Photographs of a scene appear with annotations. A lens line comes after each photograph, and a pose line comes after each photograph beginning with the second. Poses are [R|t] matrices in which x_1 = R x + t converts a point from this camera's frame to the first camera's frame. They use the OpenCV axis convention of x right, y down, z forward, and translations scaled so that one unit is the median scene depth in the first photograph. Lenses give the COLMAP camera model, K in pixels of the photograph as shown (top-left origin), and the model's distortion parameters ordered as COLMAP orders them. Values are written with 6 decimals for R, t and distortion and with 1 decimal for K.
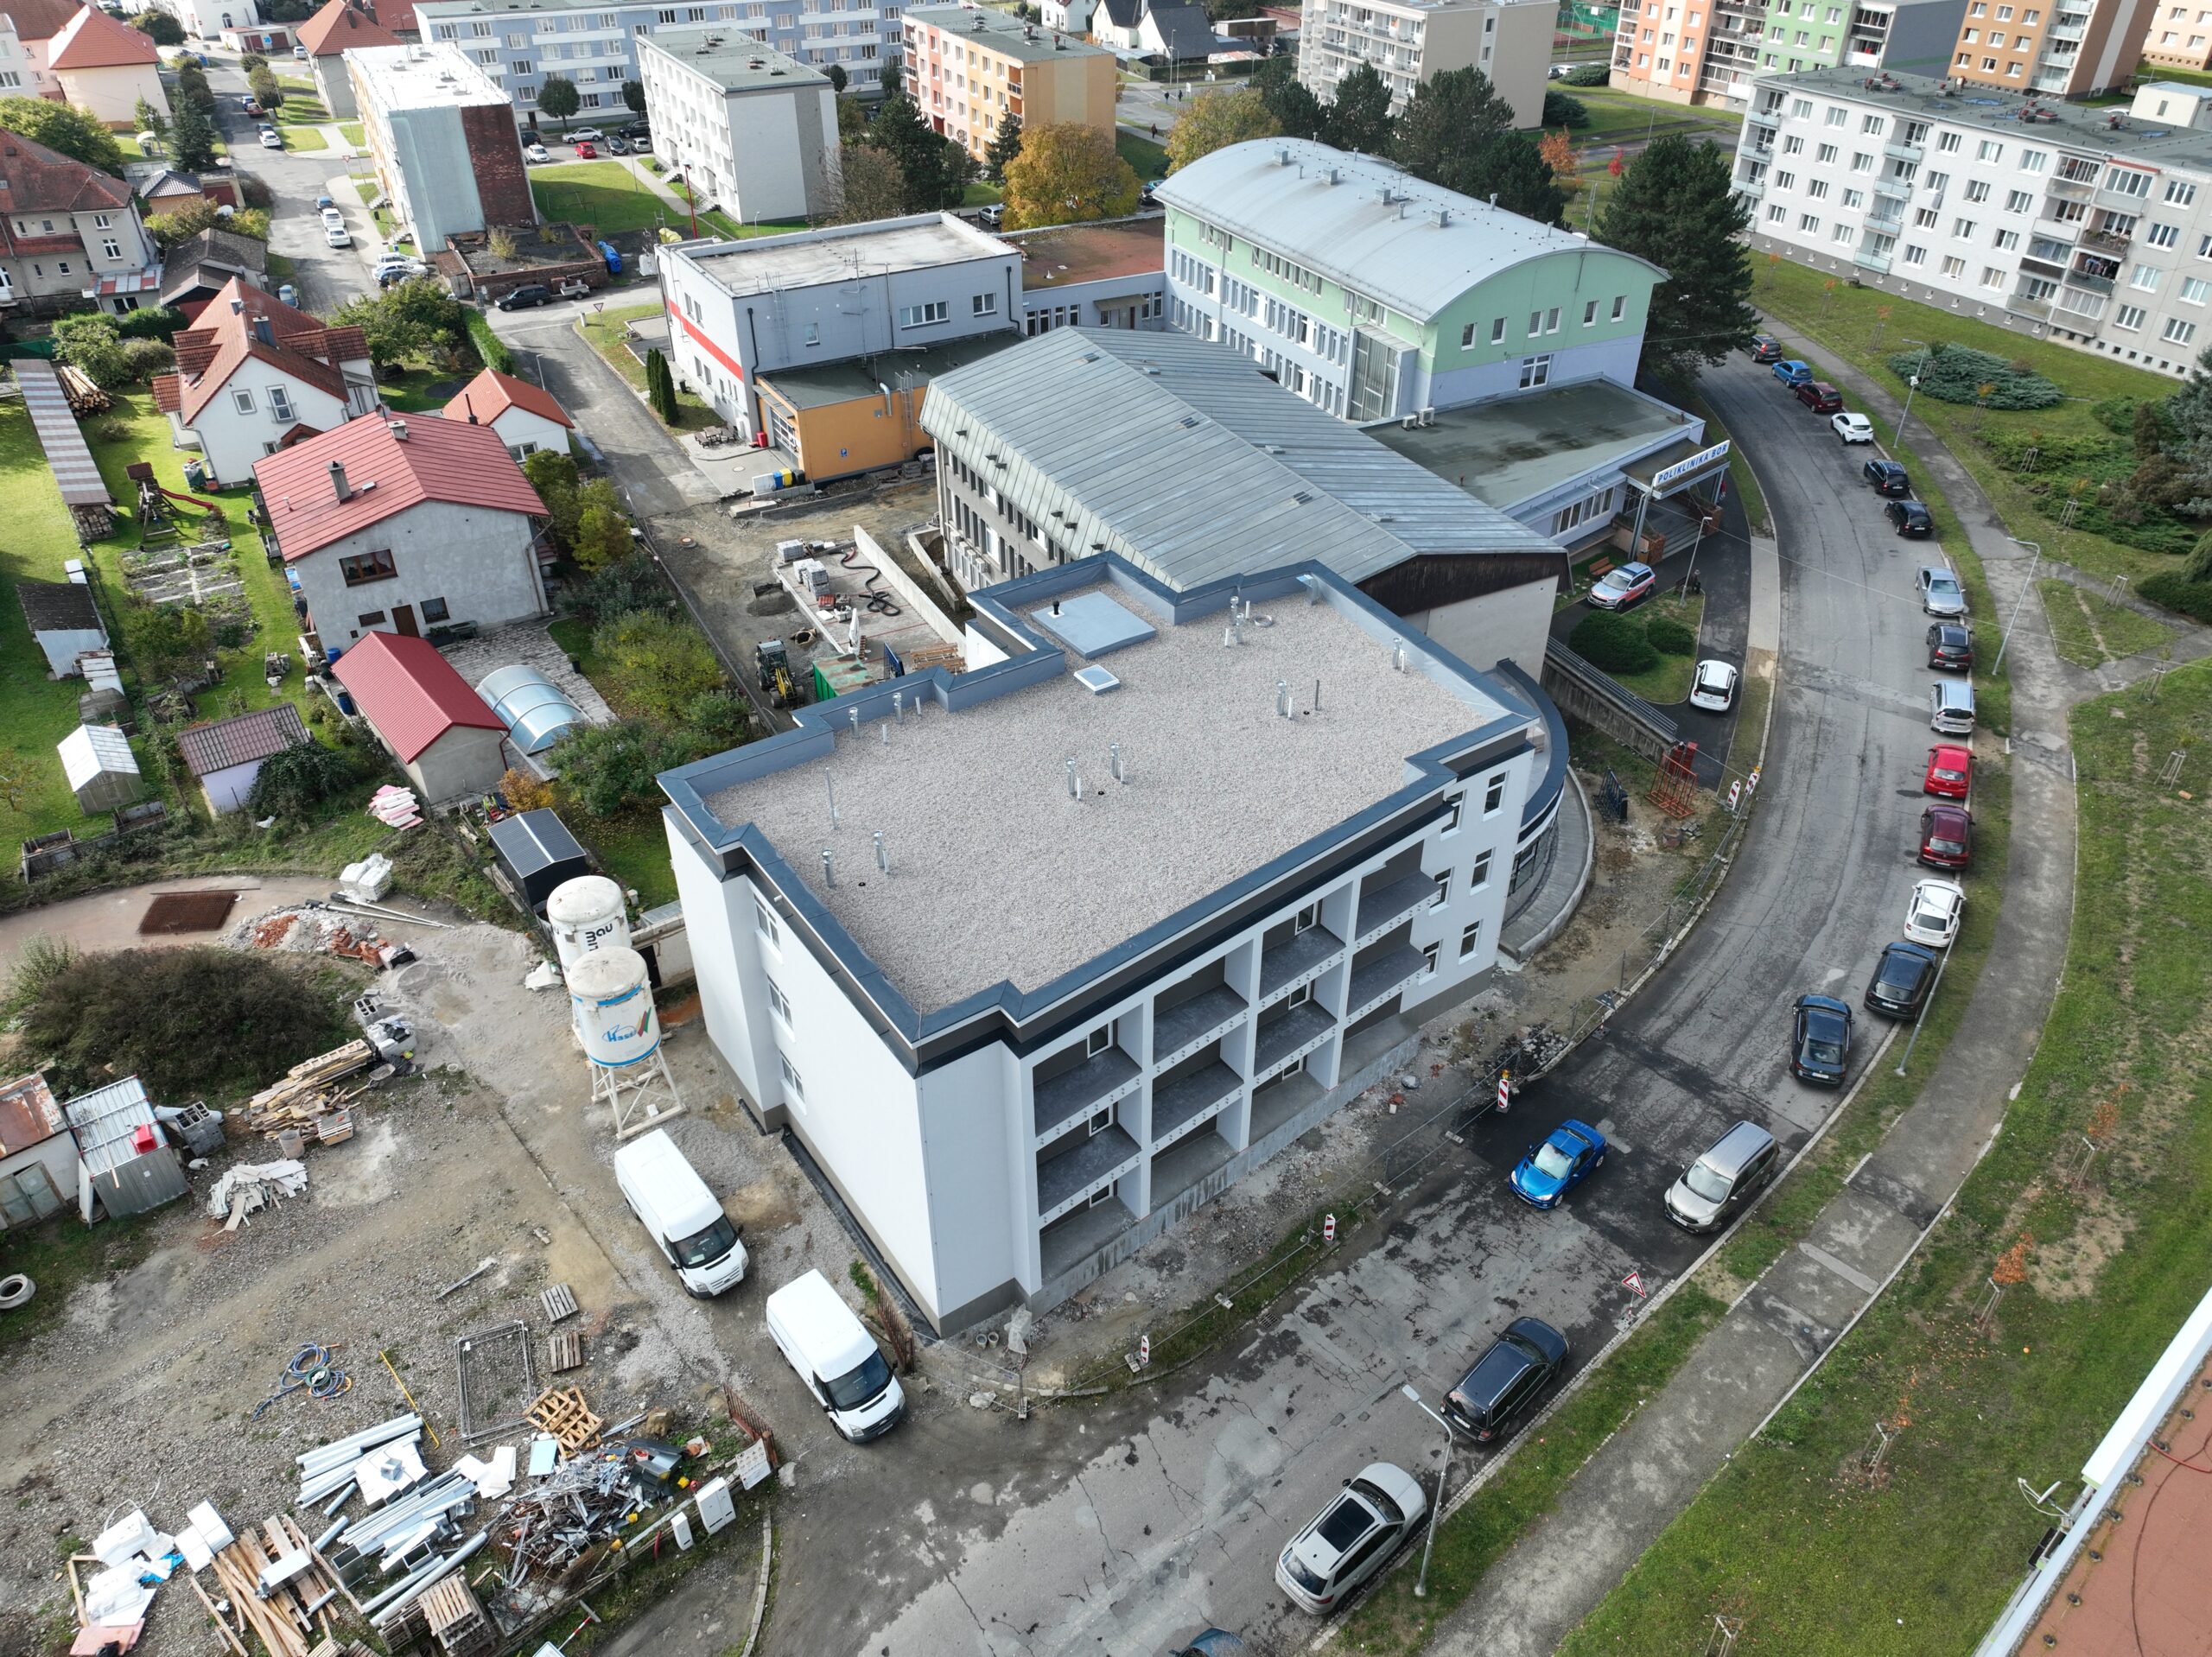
lens RADIAL K [[1563.7, 0, 1106.0], [0, 1563.7, 828.5], [0, 0, 1]] dist [-0.009446, 0.031106]
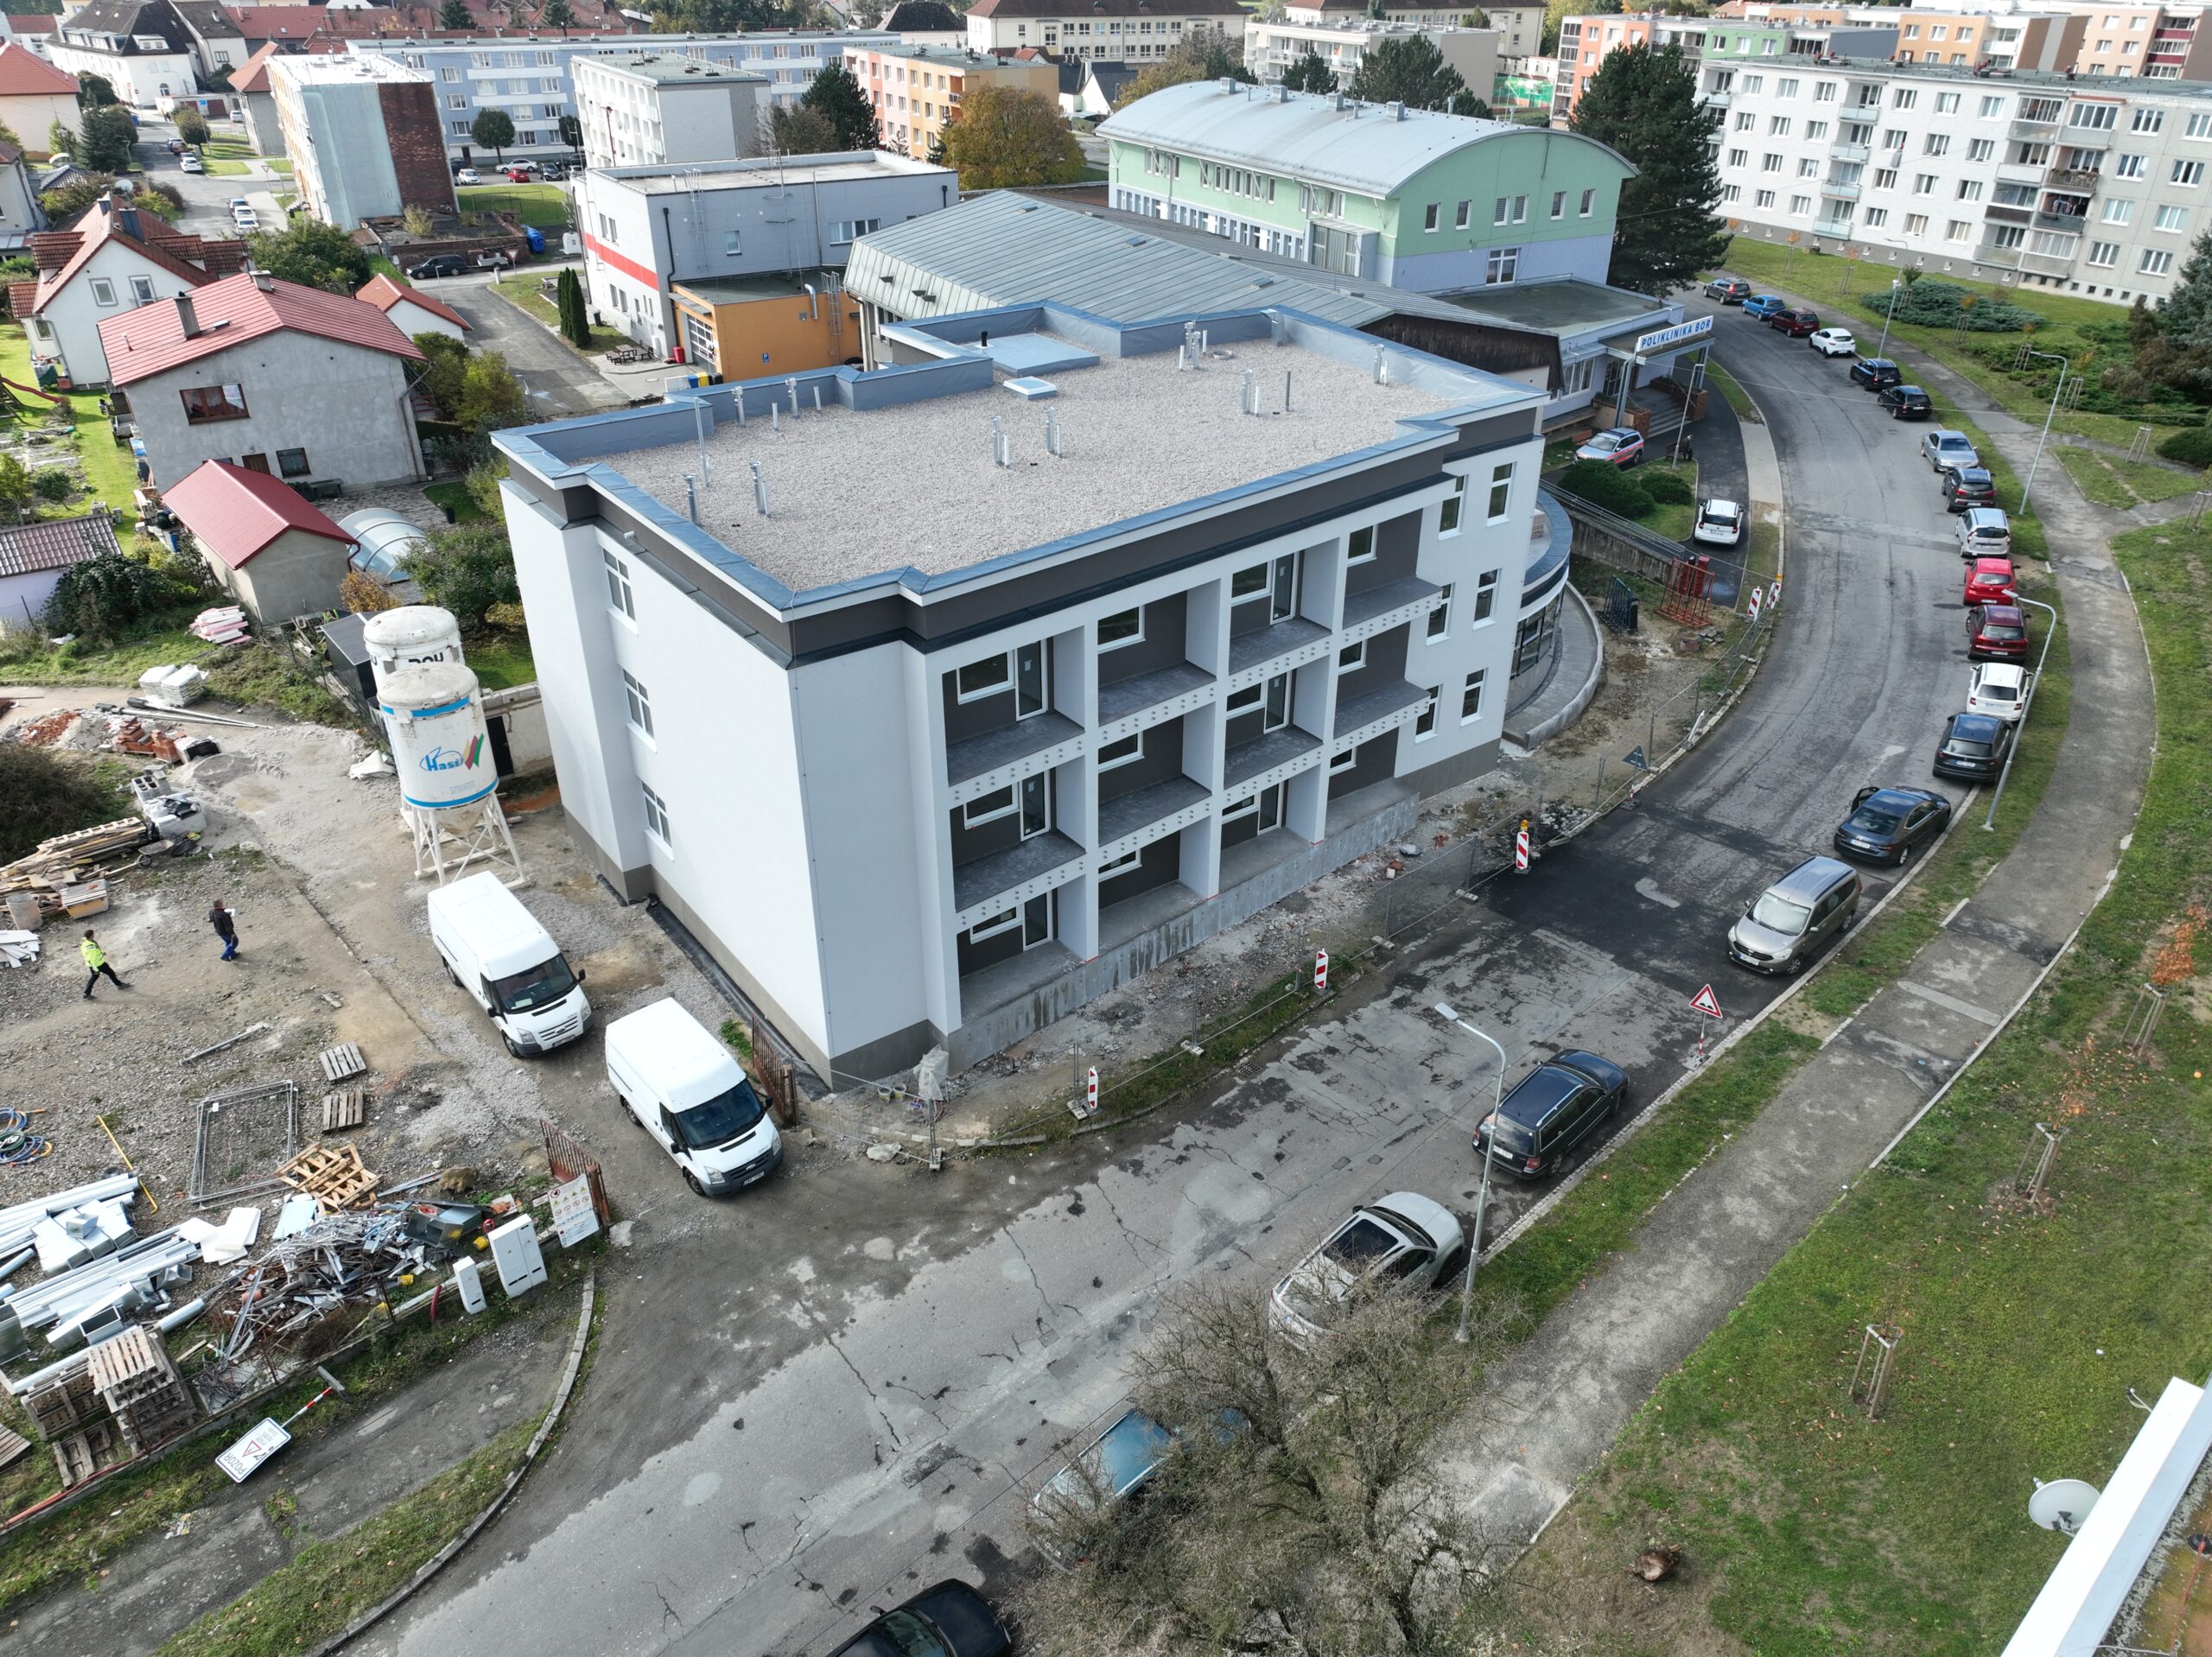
lens RADIAL K [[1563.7, 0, 1106.0], [0, 1563.7, 828.5], [0, 0, 1]] dist [-0.009446, 0.031106]
pose [[0.999538, -0.011029, 0.028310, 0.008865], [0.013640, 0.995500, -0.093778, 0.225712], [-0.027148, 0.094121, 0.995191, 0.171187]]
